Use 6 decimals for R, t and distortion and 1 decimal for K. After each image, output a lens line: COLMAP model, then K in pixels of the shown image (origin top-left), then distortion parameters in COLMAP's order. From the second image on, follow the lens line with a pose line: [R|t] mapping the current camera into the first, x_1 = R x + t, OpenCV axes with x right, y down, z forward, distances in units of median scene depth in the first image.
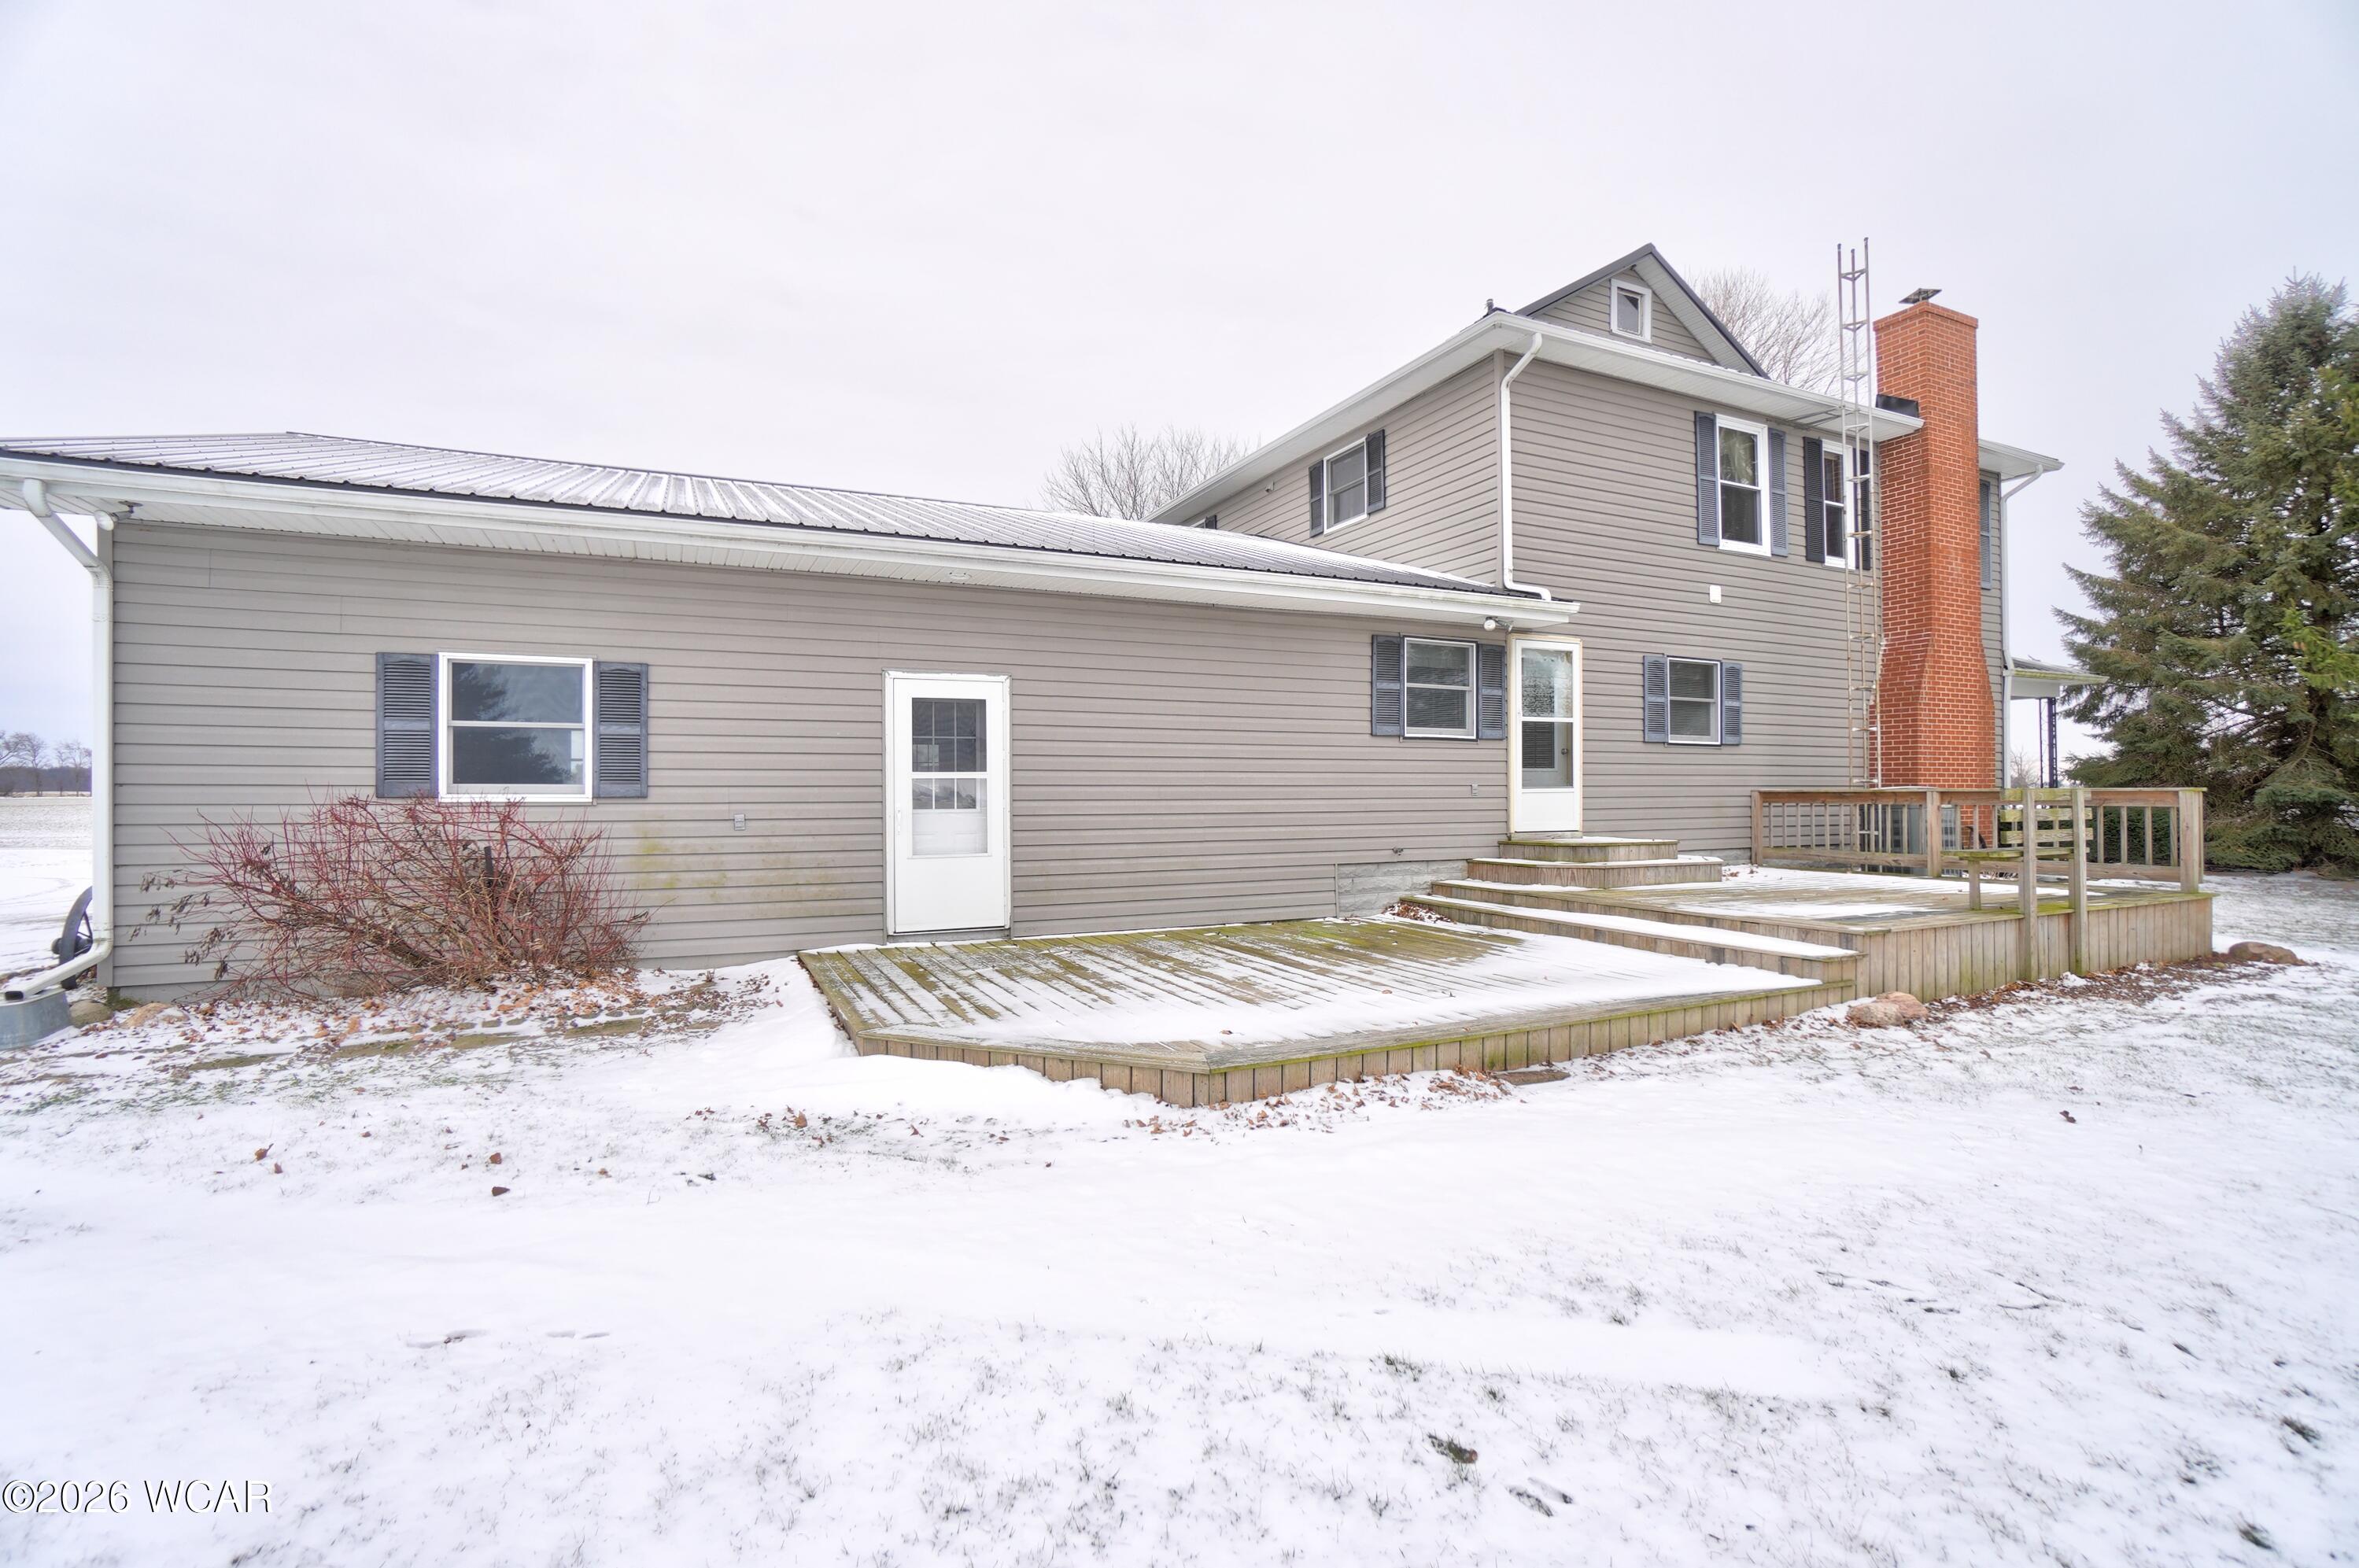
lens RADIAL K [[1054.9, 0, 1144.7], [0, 1054.9, 776.2], [0, 0, 1]] dist [-0.062999, 0.024480]
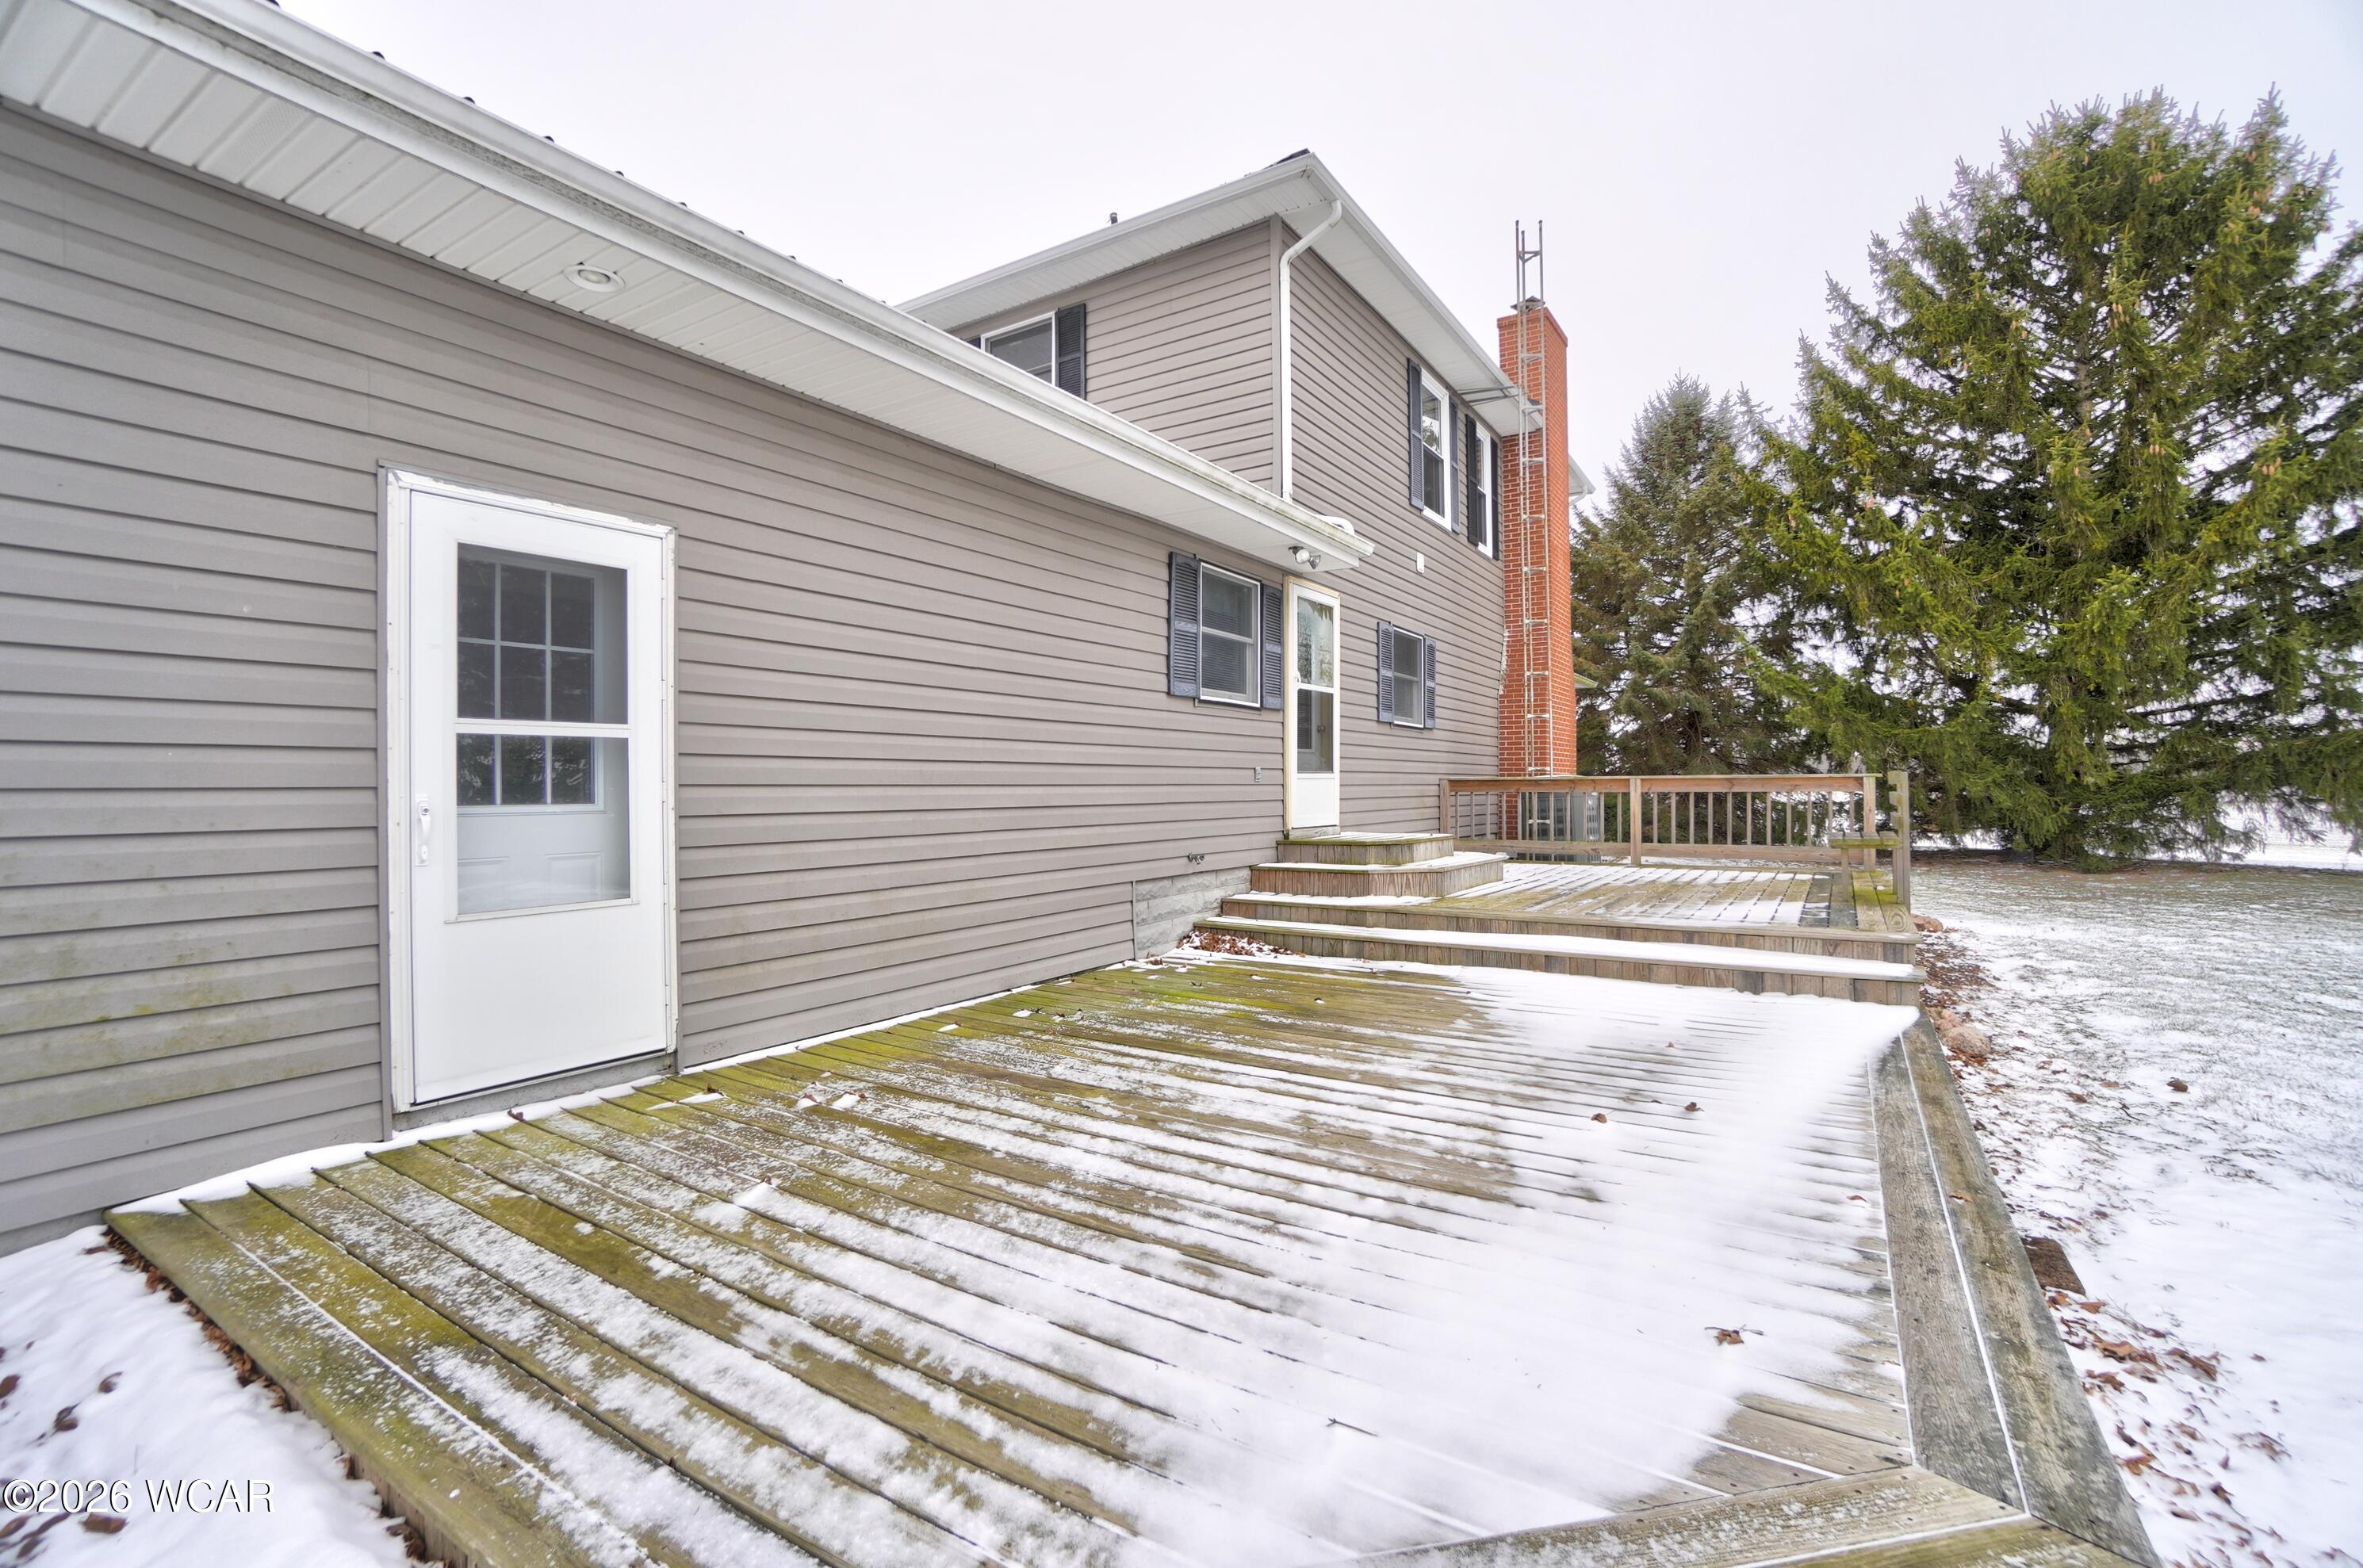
lens RADIAL K [[1056.6, 0, 1146.6], [0, 1056.6, 776.2], [0, 0, 1]] dist [-0.062999, 0.024480]
pose [[0.847657, 0.003819, 0.530530, -0.168040], [-0.005421, 0.999984, 0.001463, 0.014185], [-0.530516, -0.004116, 0.847665, 0.407572]]
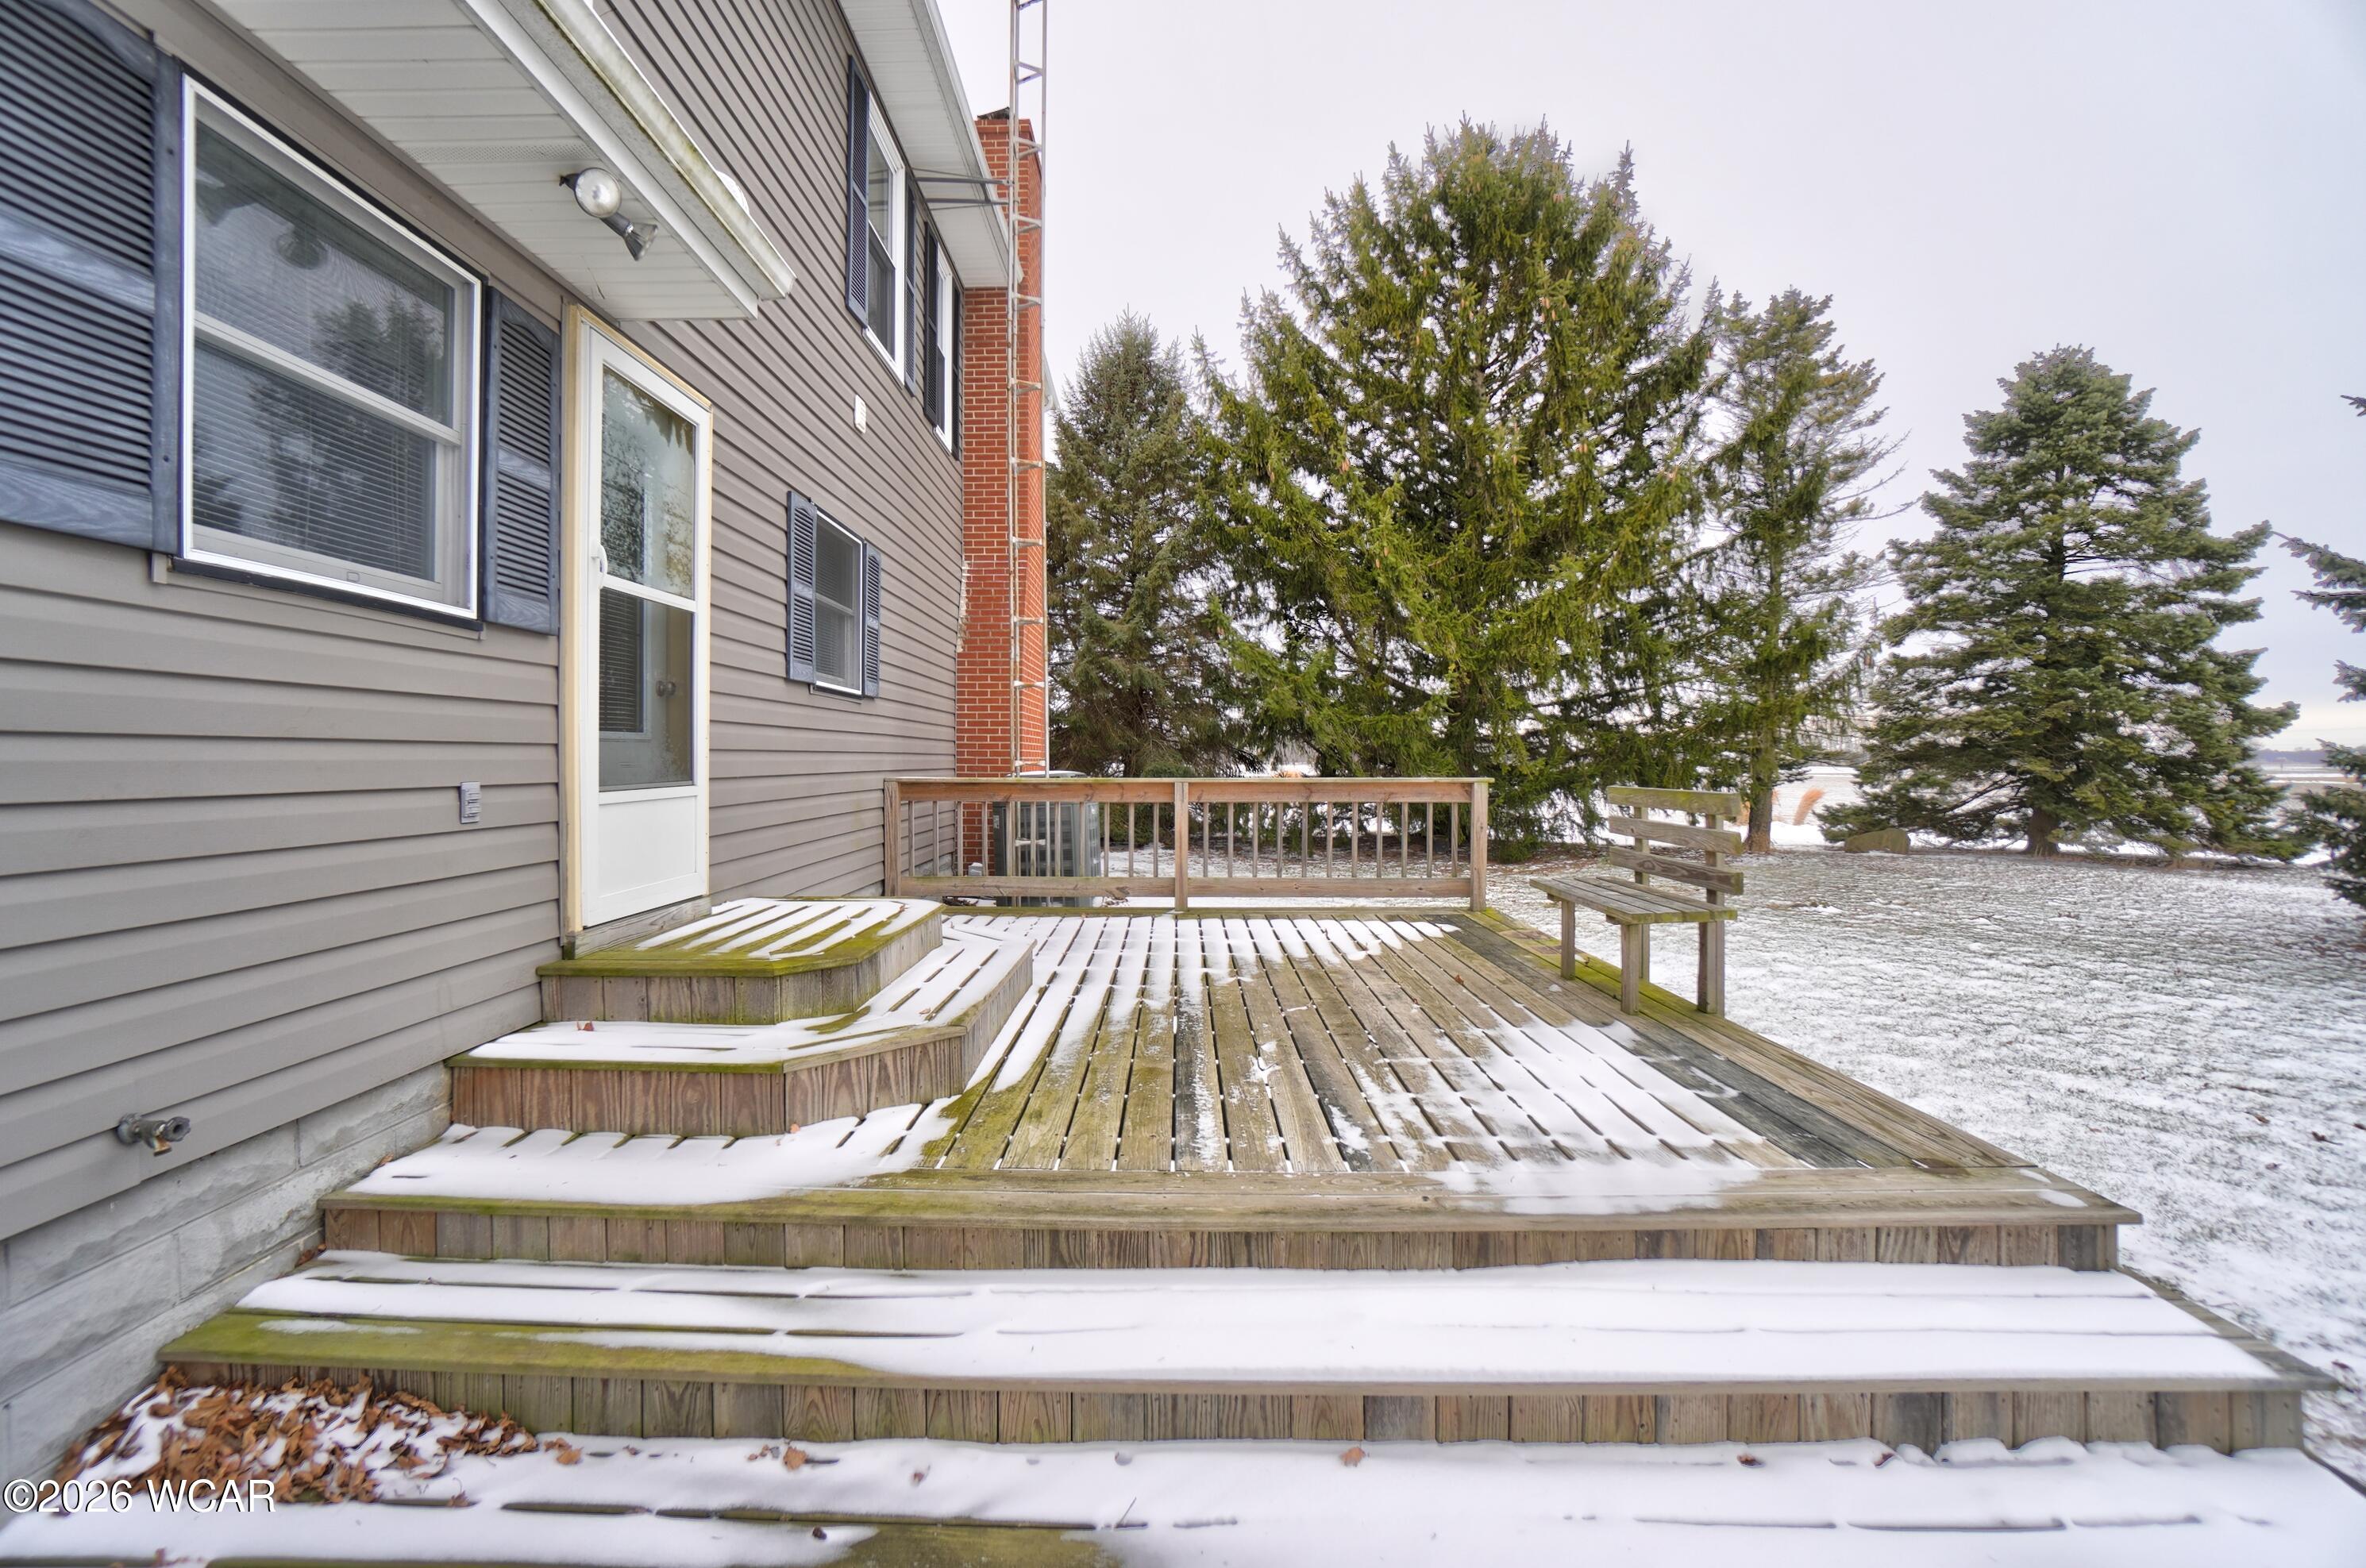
lens RADIAL K [[1058.1, 0, 1148.1], [0, 1058.1, 776.2], [0, 0, 1]] dist [-0.062999, 0.024480]
pose [[0.427705, -0.012706, 0.903829, 0.148899], [-0.014883, 0.999667, 0.021096, -0.002979], [-0.903796, -0.022474, 0.427373, 0.748427]]
